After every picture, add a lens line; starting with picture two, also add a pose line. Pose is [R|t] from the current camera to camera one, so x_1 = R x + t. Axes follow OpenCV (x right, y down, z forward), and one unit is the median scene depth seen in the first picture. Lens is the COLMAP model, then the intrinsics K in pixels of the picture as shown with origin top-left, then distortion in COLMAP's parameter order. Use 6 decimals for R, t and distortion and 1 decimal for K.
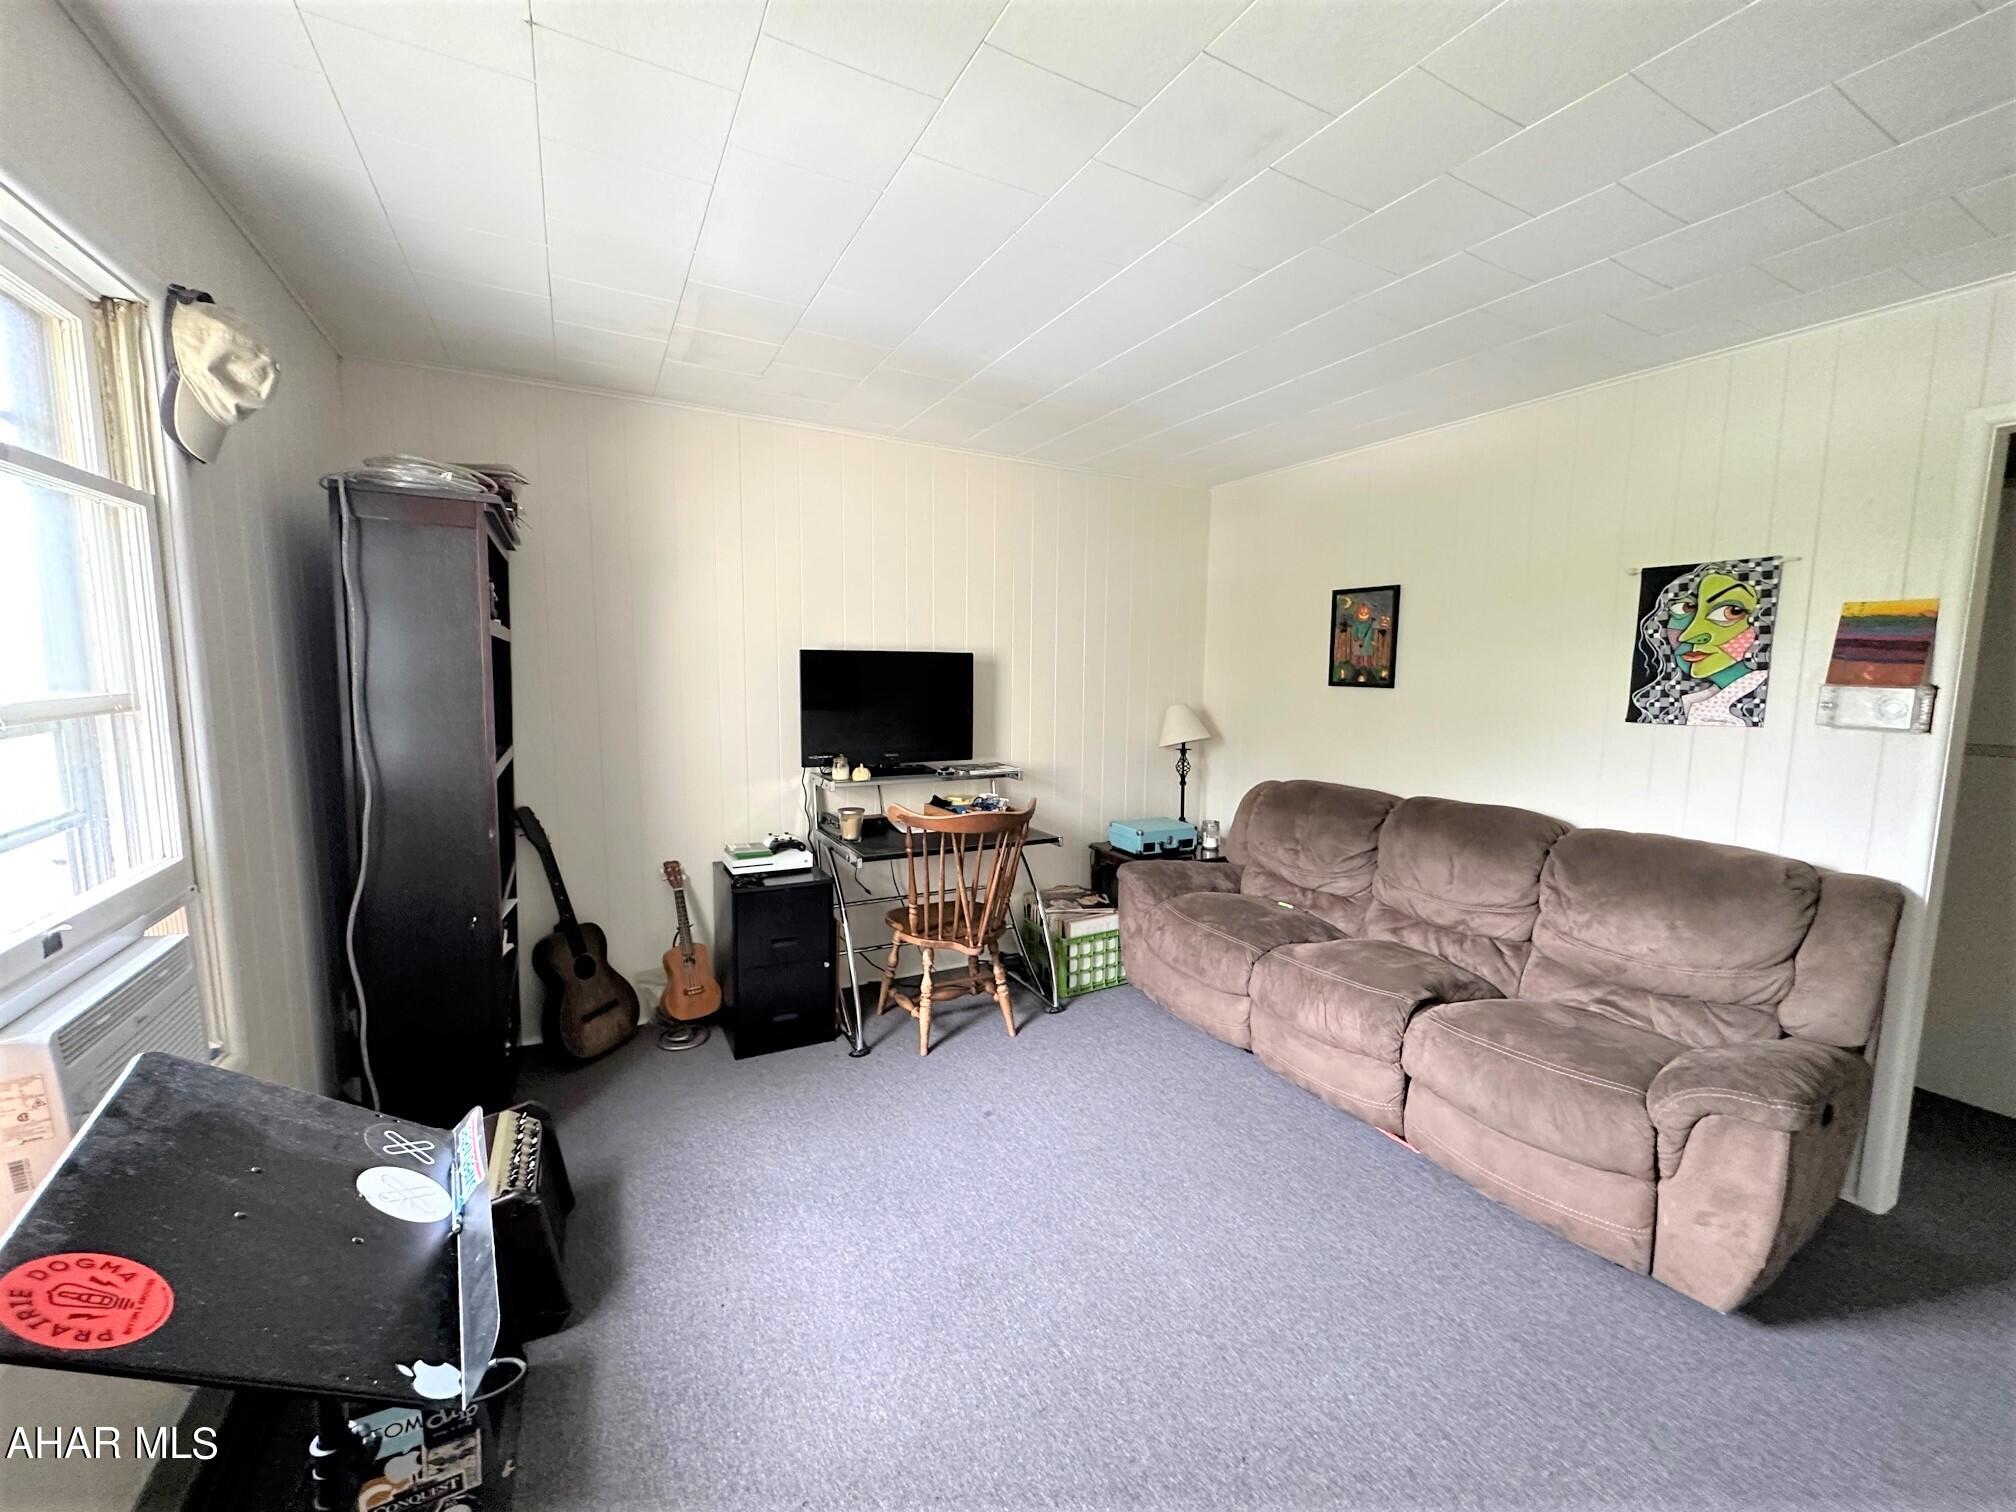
lens RADIAL K [[799.4, 0, 1008.0], [0, 799.4, 756.0], [0, 0, 1]] dist [0.000108, -0.000001]
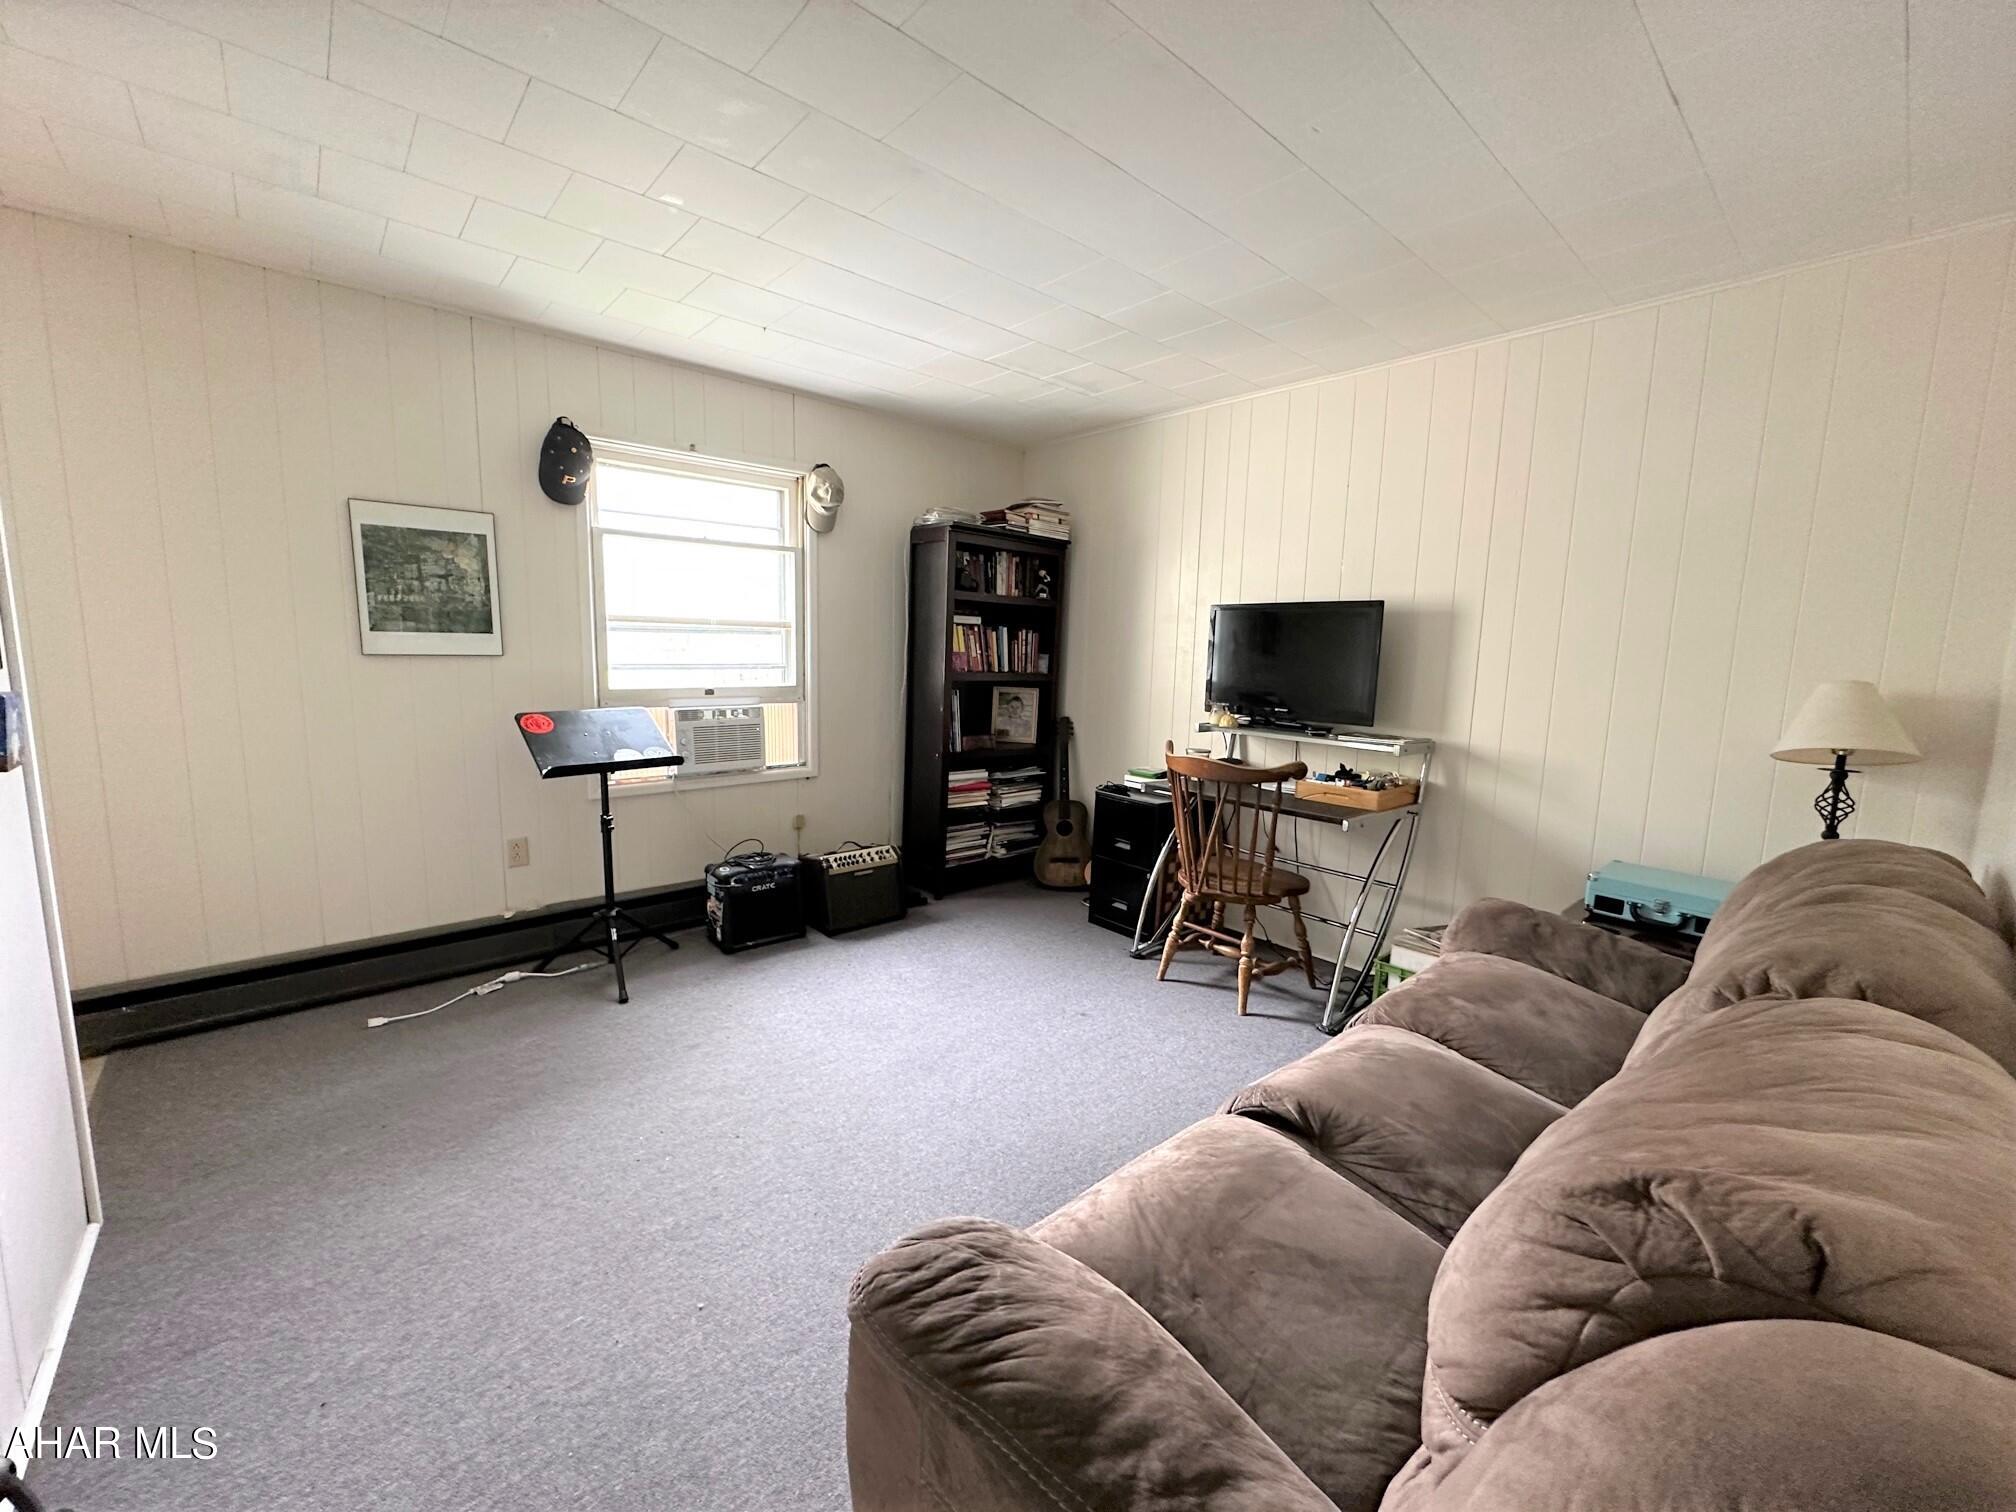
lens RADIAL K [[800.6, 0, 1008.0], [0, 800.6, 756.0], [0, 0, 1]] dist [-0.001664, -0.000063]
pose [[0.231637, 0.122966, -0.964999, 0.828804], [-0.134754, 0.986472, 0.093356, 0.009383], [0.963424, 0.108412, 0.245074, 0.510072]]
